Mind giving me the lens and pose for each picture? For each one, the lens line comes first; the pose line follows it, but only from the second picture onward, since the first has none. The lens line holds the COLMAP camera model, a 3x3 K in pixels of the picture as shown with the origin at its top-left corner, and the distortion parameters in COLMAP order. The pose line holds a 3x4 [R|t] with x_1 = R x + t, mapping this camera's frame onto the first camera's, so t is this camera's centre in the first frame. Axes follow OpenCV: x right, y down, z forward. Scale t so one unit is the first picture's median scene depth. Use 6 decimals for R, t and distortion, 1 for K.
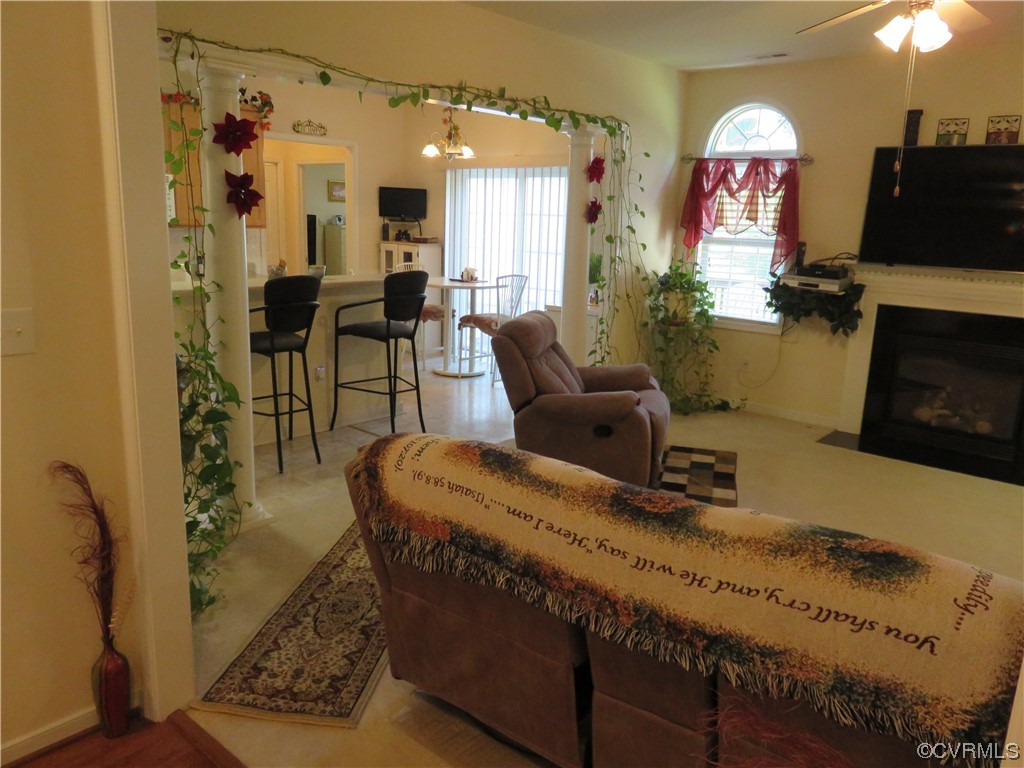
lens RADIAL K [[771.7, 0, 511.1], [0, 771.7, 381.2], [0, 0, 1]] dist [-0.000560, -0.004775]
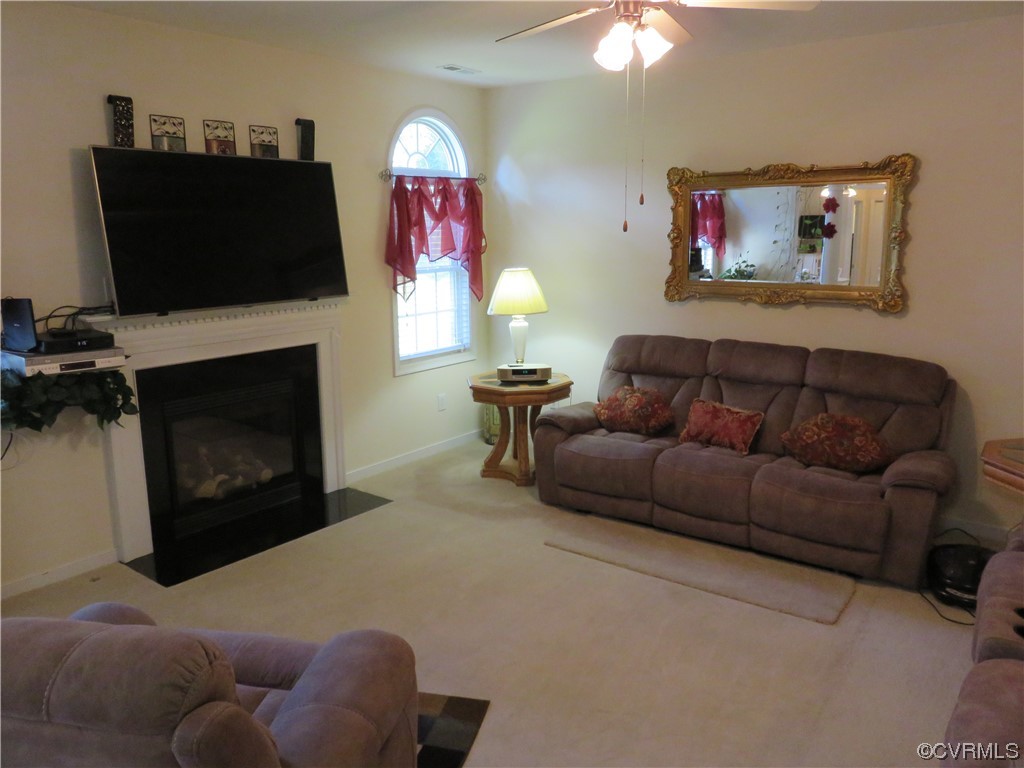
lens RADIAL K [[771.7, 0, 509.6], [0, 771.7, 375.0], [0, 0, 1]] dist [-0.000560, -0.004775]
pose [[-0.064699, -0.226808, 0.971788, -0.259987], [0.219377, 0.946772, 0.235575, -0.210291], [-0.973492, 0.228430, -0.011499, 0.763238]]
